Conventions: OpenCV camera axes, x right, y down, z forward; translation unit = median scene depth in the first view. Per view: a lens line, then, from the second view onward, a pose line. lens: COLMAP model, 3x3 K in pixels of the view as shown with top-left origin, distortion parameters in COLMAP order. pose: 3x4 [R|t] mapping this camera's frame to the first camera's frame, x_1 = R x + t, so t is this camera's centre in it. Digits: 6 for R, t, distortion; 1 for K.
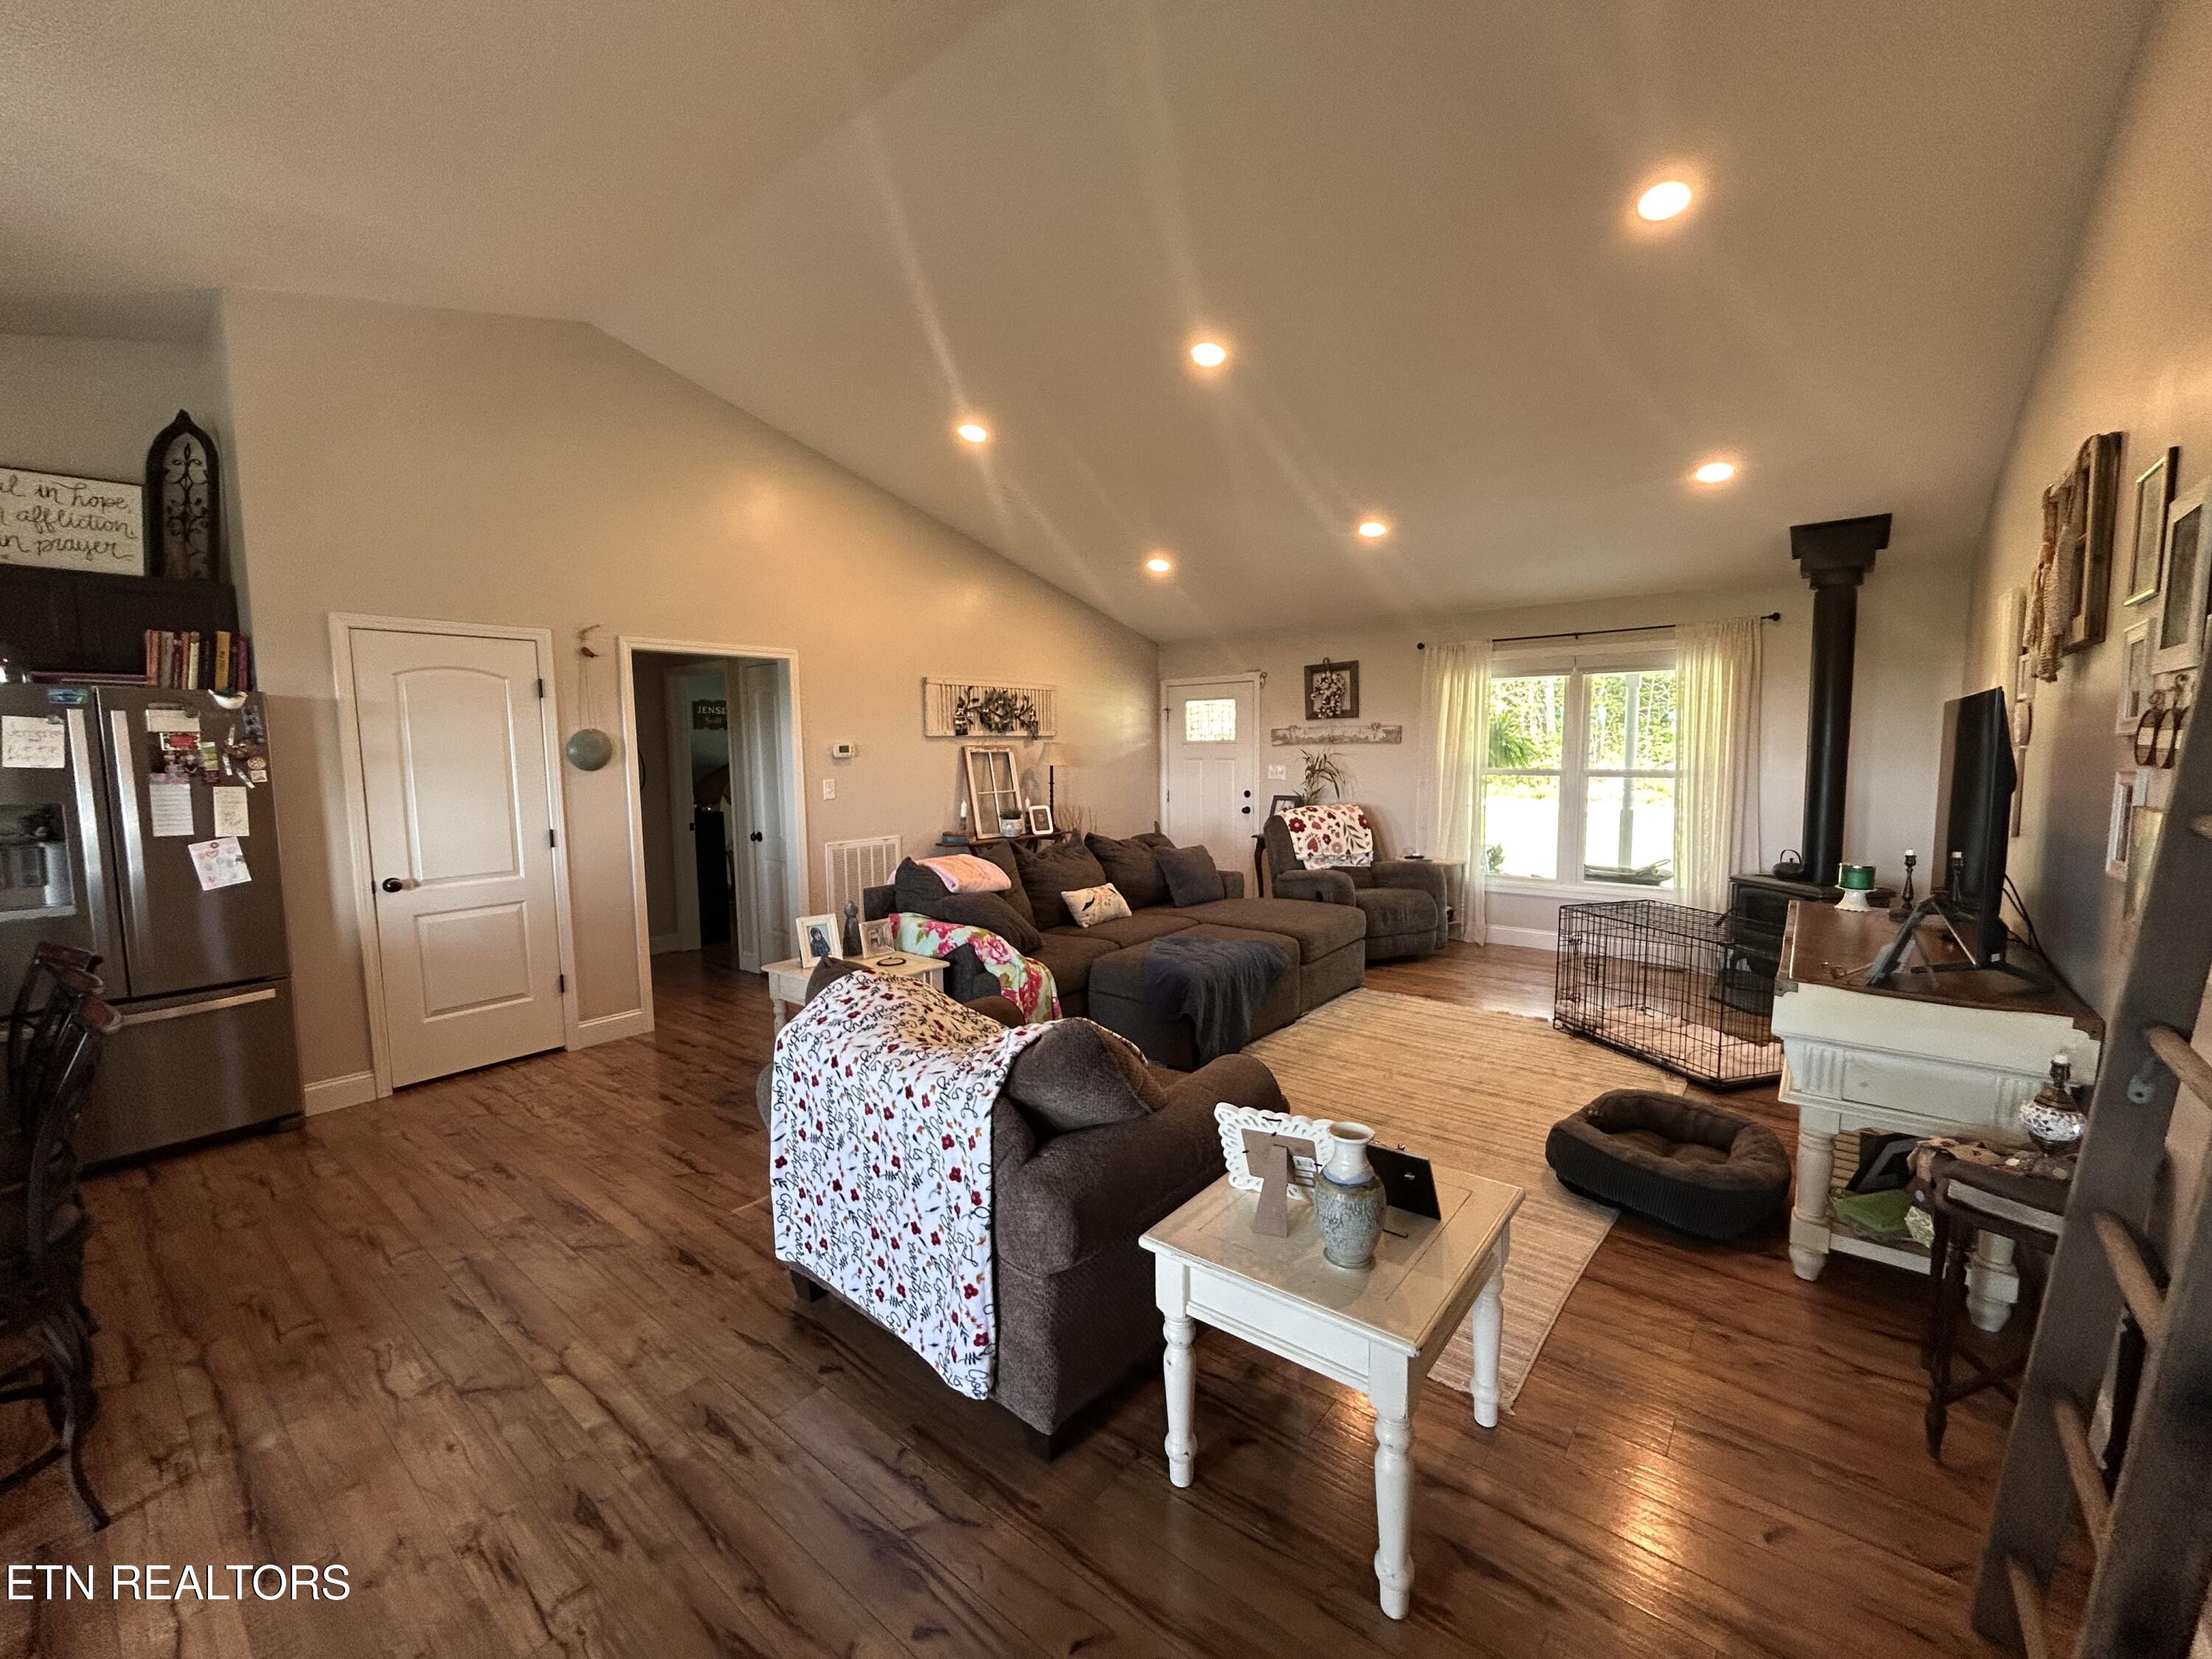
lens RADIAL K [[899.6, 0, 1106.0], [0, 899.6, 829.5], [0, 0, 1]] dist [-0.000777, -0.001089]
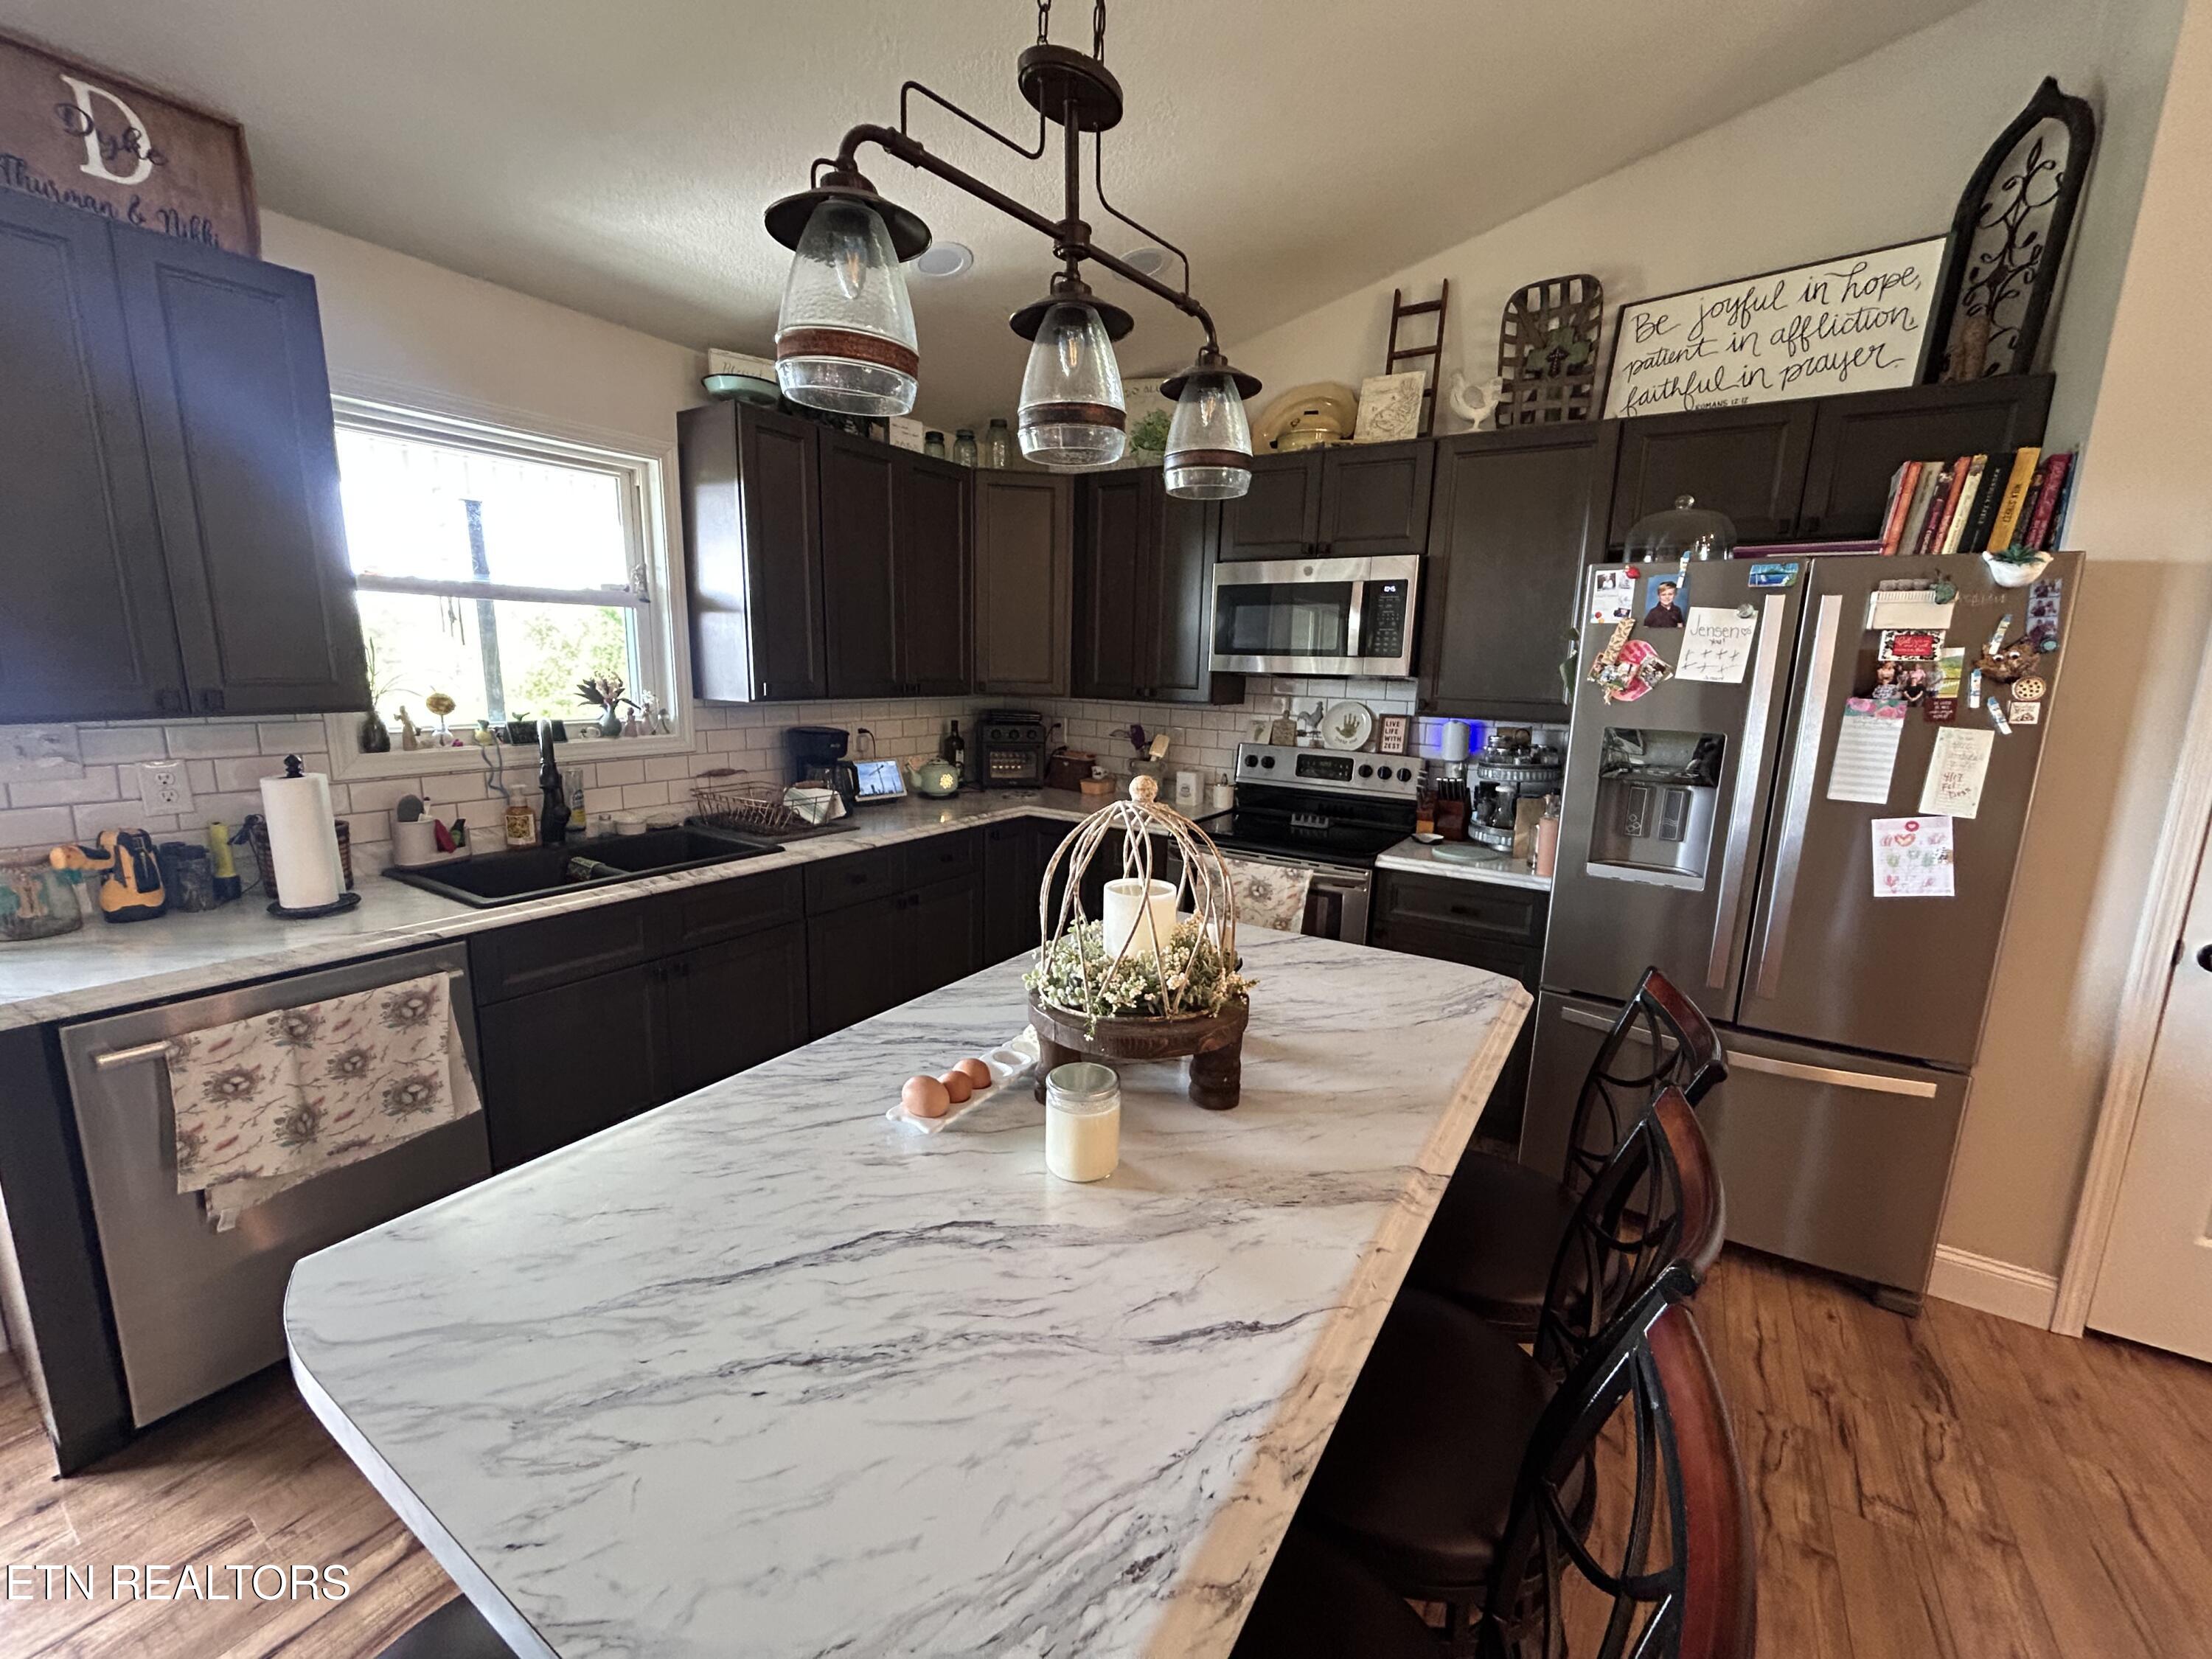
lens RADIAL K [[900.9, 0, 1106.0], [0, 900.9, 829.5], [0, 0, 1]] dist [0.000249, -0.000346]
pose [[0.115705, 0.193529, -0.974248, -0.468242], [-0.122319, 0.976146, 0.179379, -0.020790], [0.985723, 0.098414, 0.136617, 0.390468]]
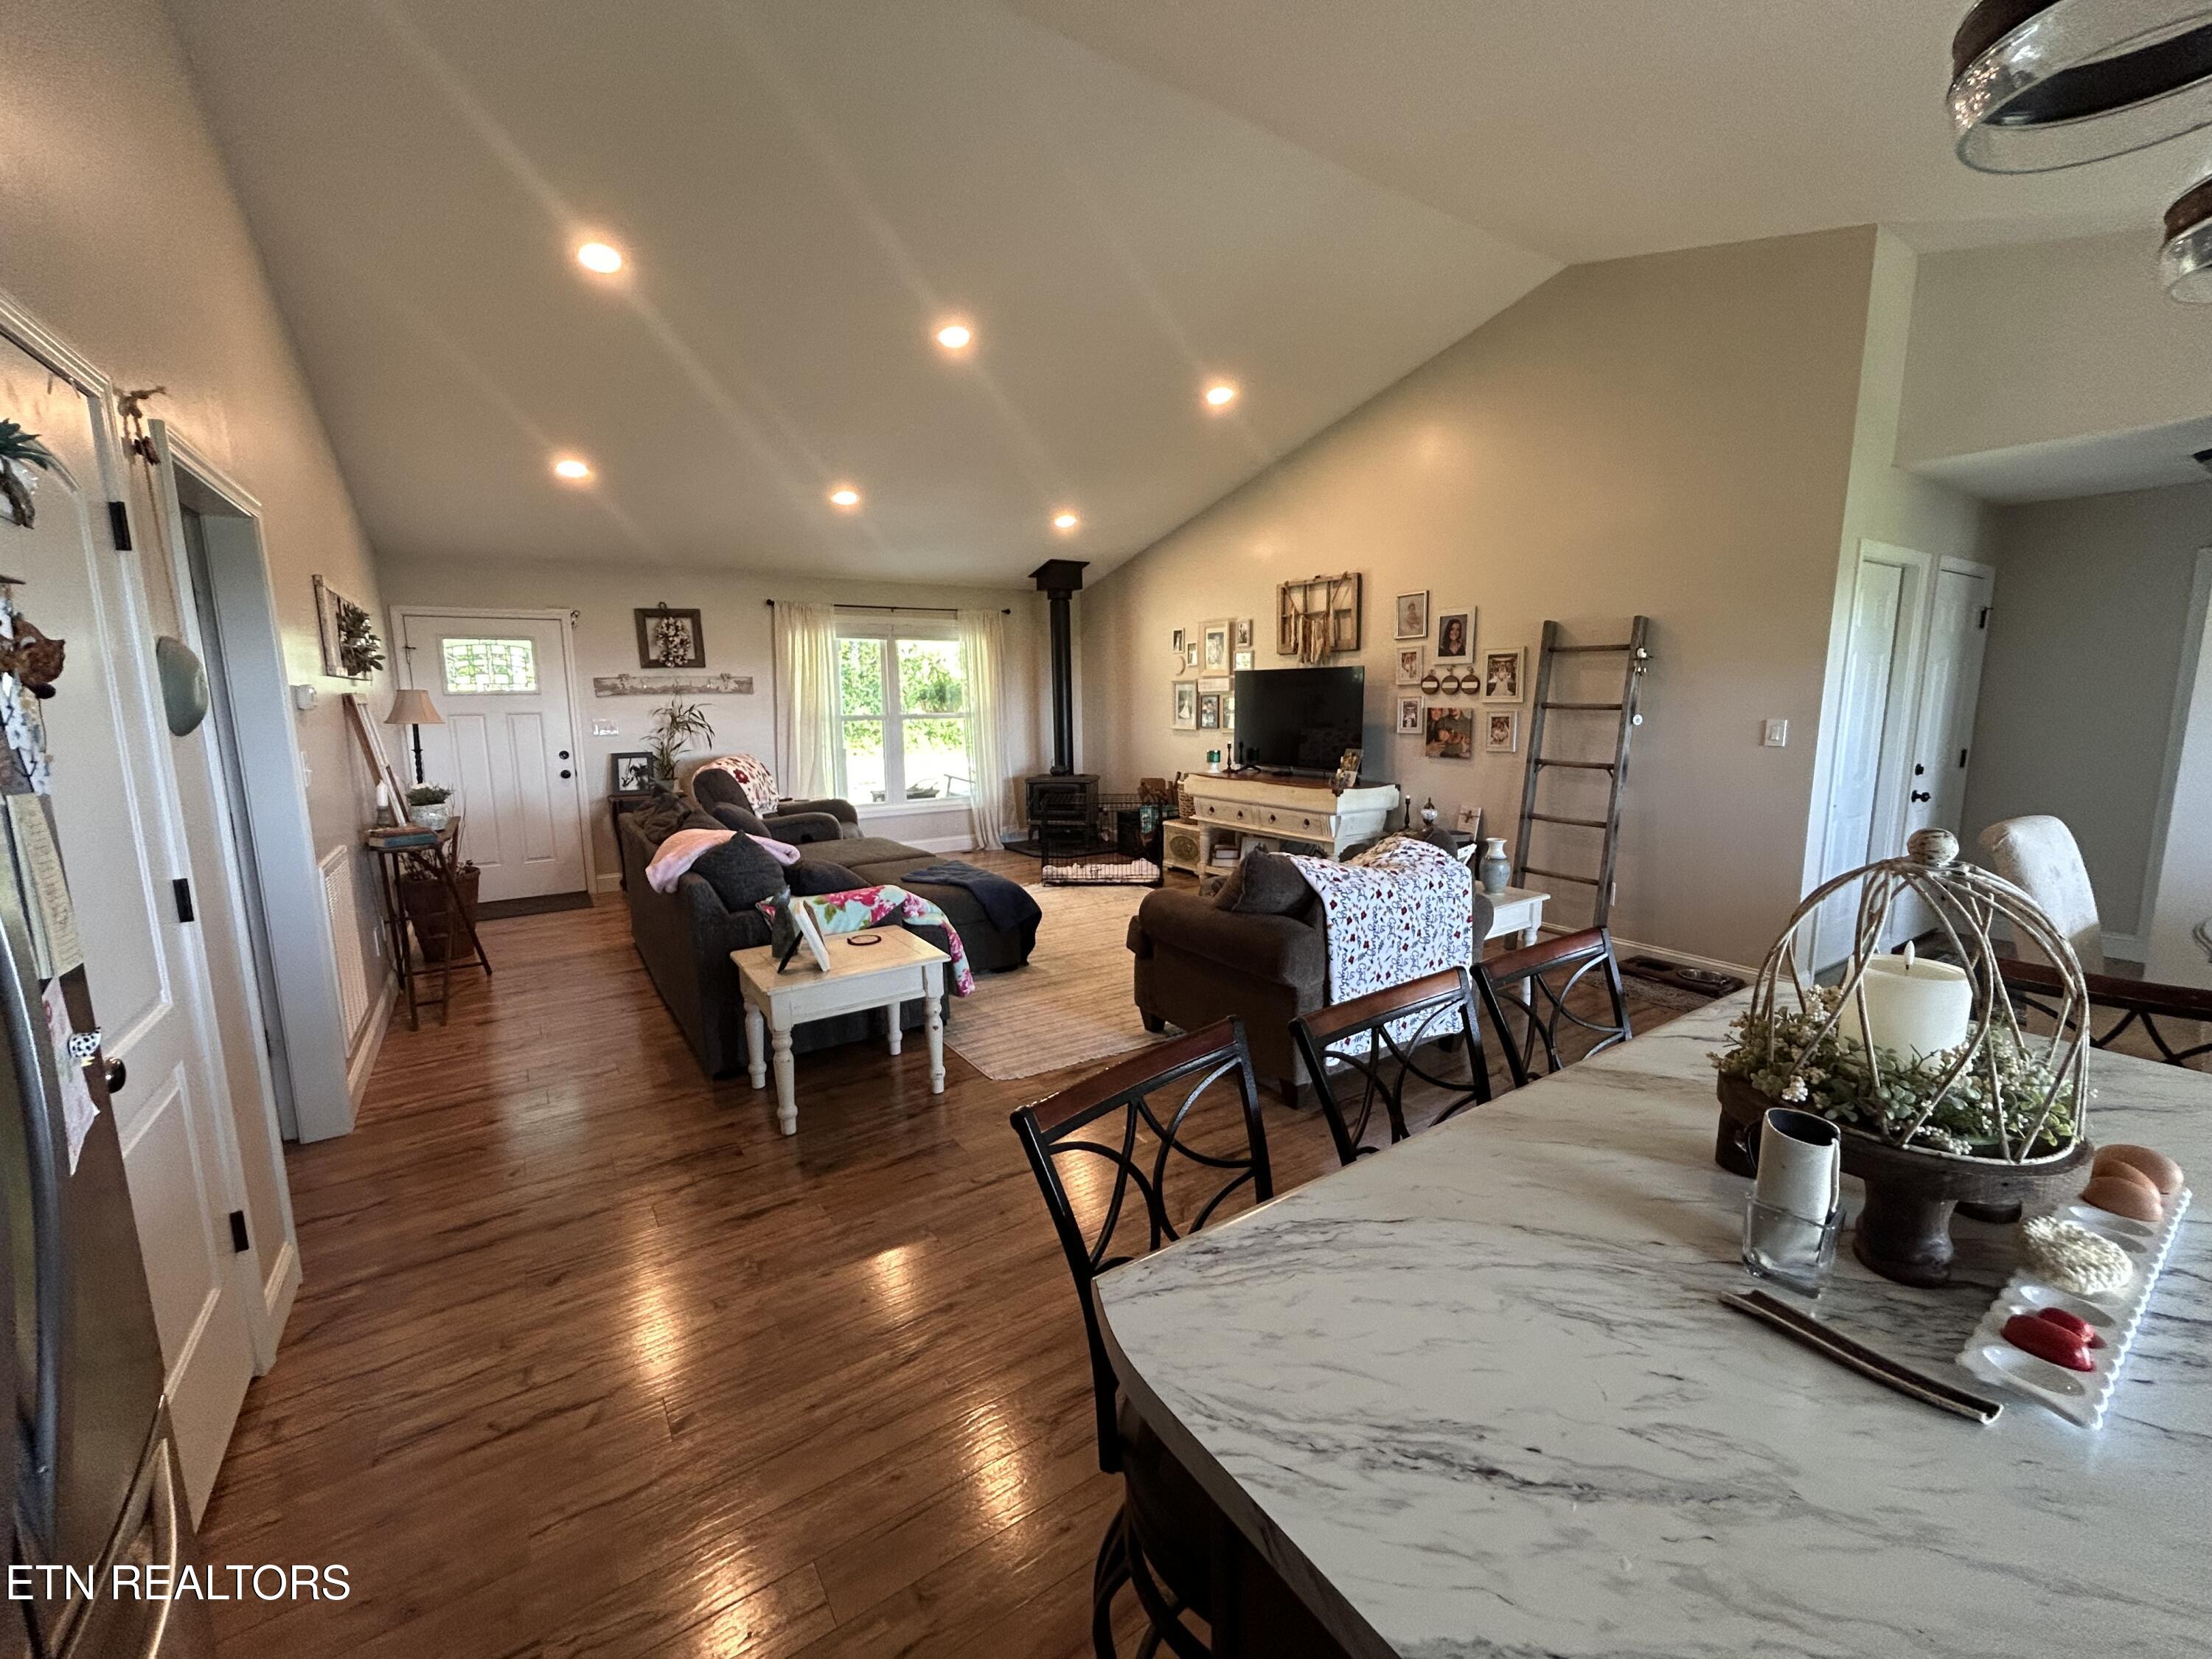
lens RADIAL K [[899.6, 0, 1106.0], [0, 899.6, 829.5], [0, 0, 1]] dist [-0.000777, -0.001089]
pose [[0.290449, -0.137594, 0.946946, -1.097133], [0.098887, 0.988625, 0.113320, -0.034441], [-0.951767, 0.060727, 0.300752, 0.590448]]
